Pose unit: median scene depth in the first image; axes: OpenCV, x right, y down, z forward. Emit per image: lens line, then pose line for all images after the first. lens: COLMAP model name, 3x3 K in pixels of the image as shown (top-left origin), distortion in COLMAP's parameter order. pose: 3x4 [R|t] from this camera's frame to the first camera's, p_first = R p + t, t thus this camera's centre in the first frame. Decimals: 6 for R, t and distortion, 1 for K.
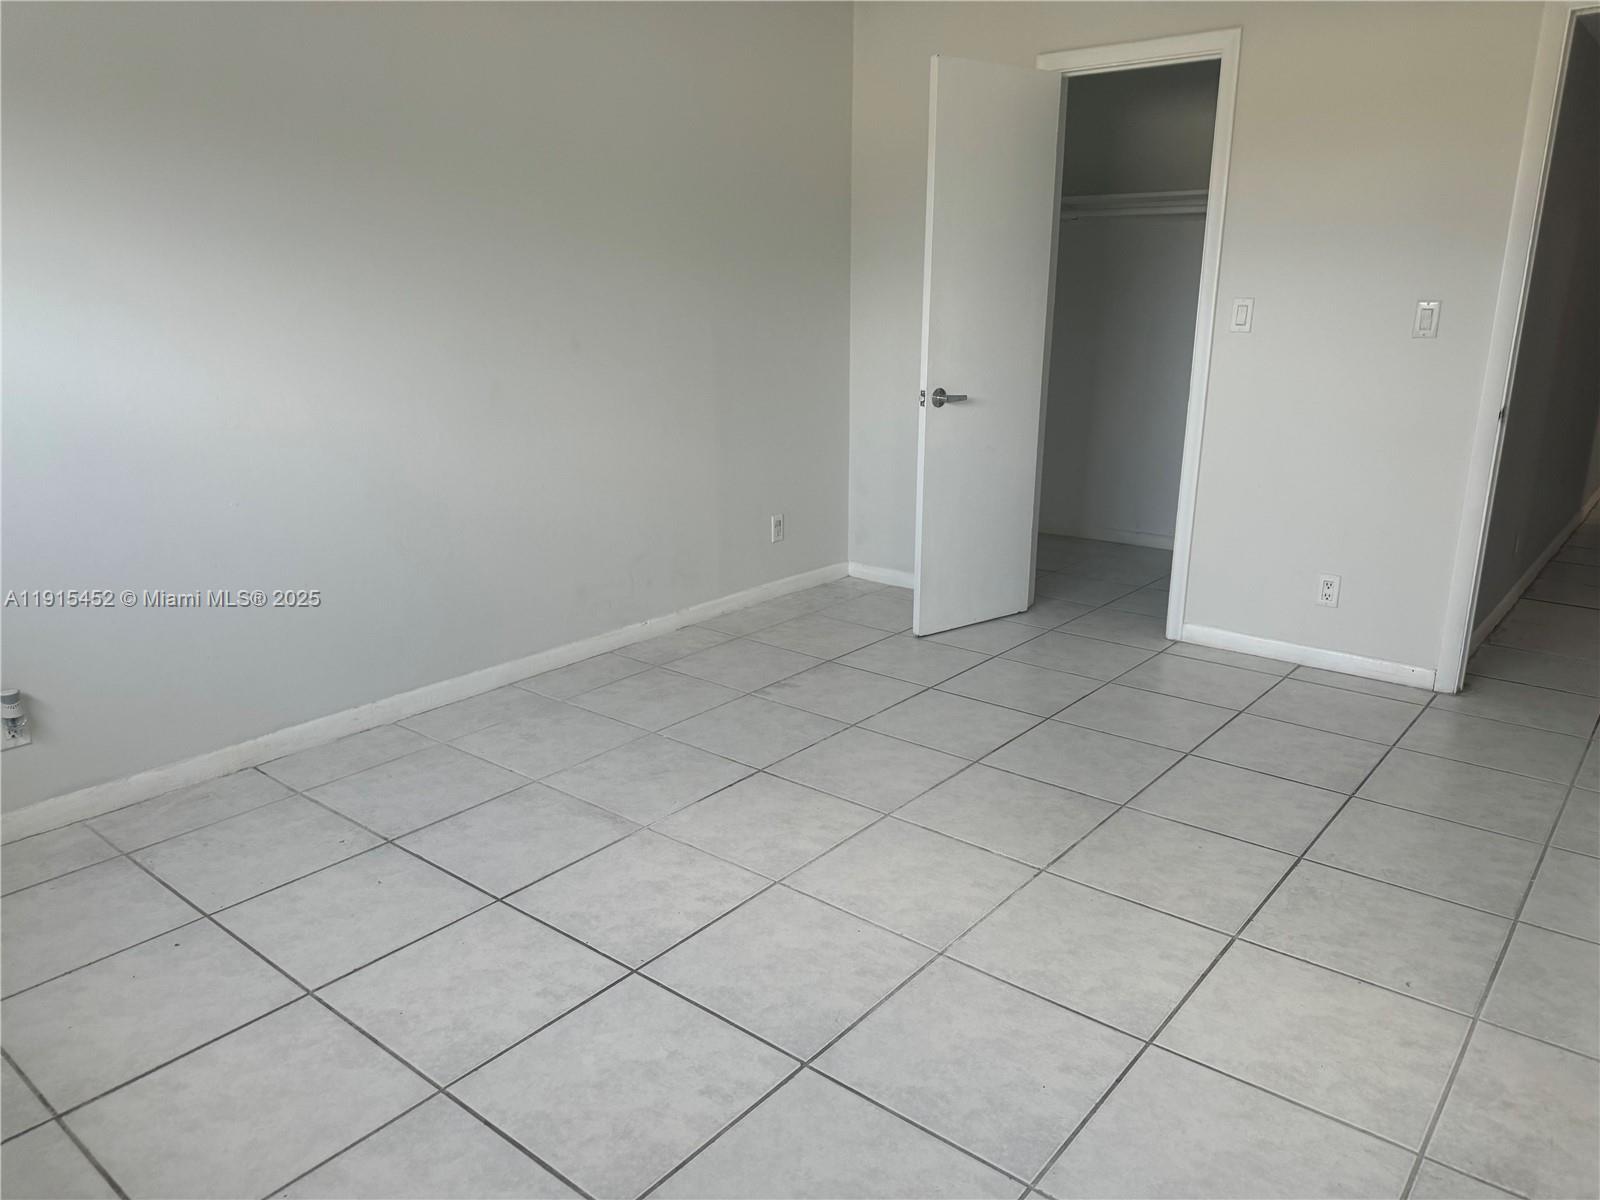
lens RADIAL K [[1123.0, 0, 797.0], [0, 1123.0, 600.4], [0, 0, 1]] dist [0.060137, -0.074599]
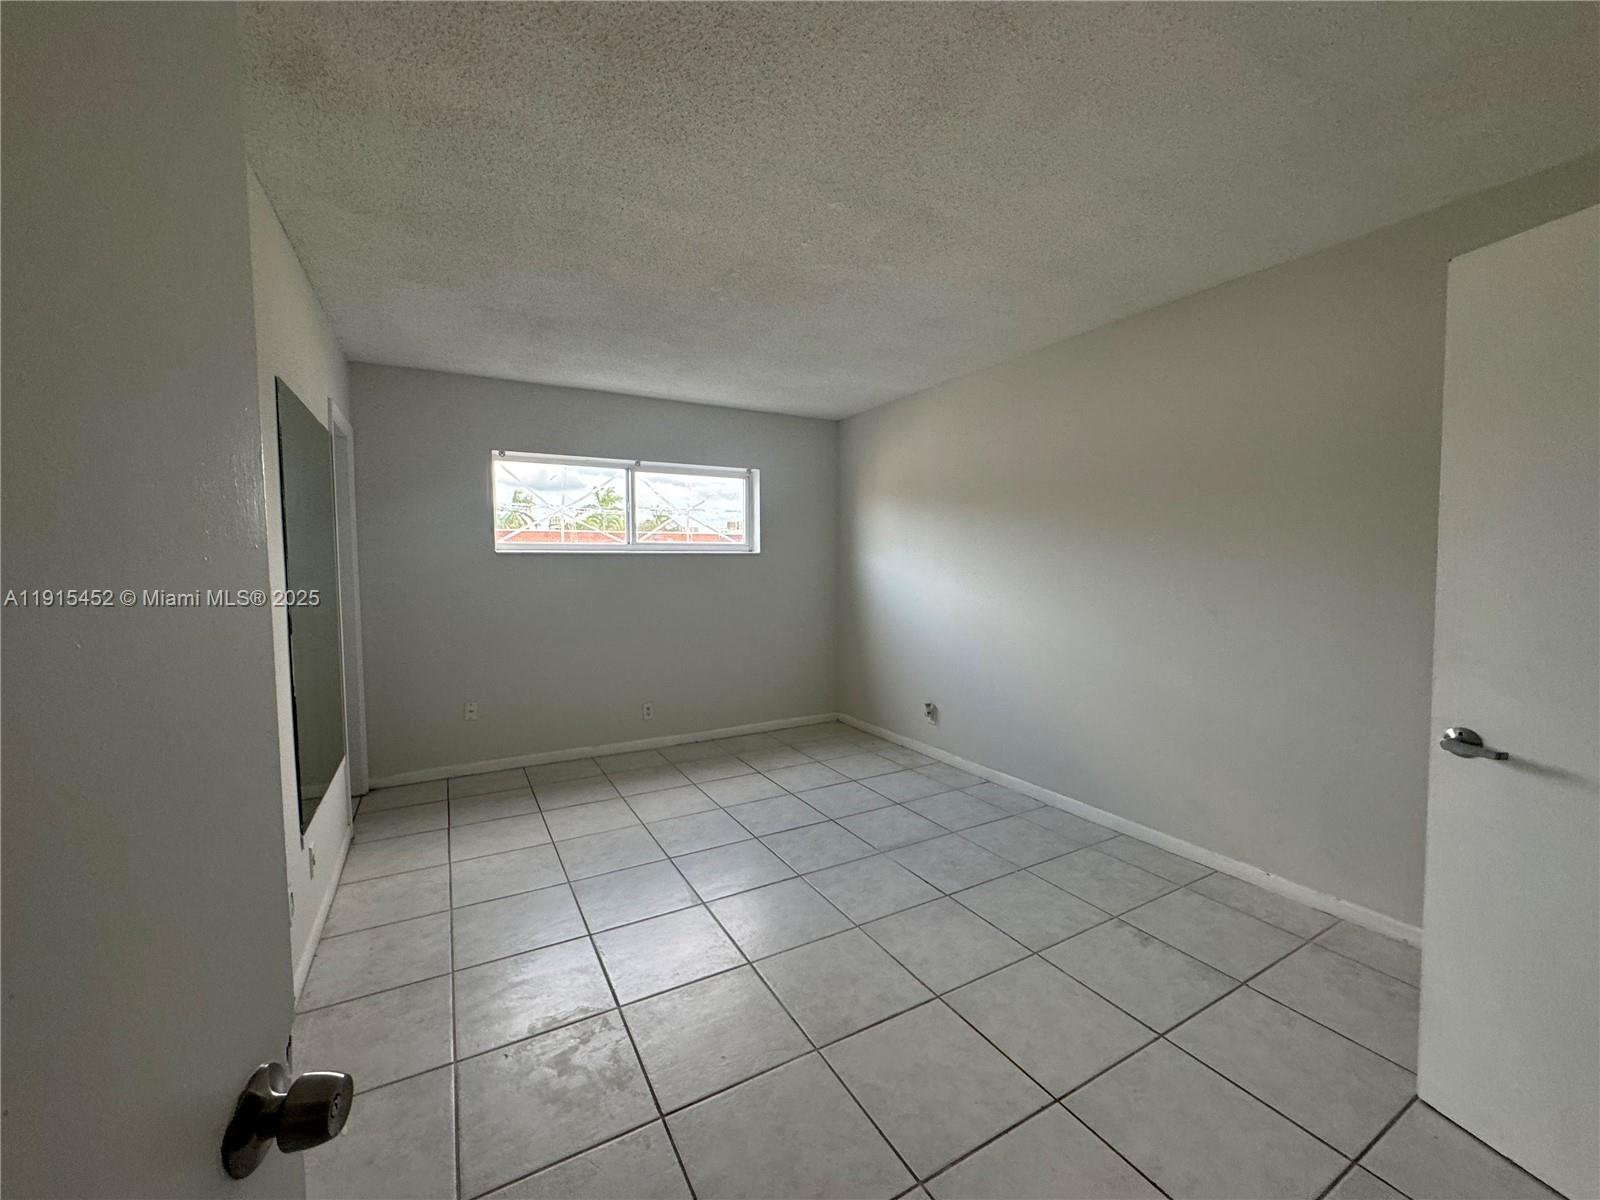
lens RADIAL K [[634.0, 0, 800.3], [0, 634.0, 597.3], [0, 0, 1]] dist [-0.002351, 0.000458]
pose [[-0.359896, 0.058729, -0.931142, 0.711148], [-0.241392, 0.958173, 0.153735, -0.271437], [0.901224, 0.280099, -0.330666, 0.917790]]
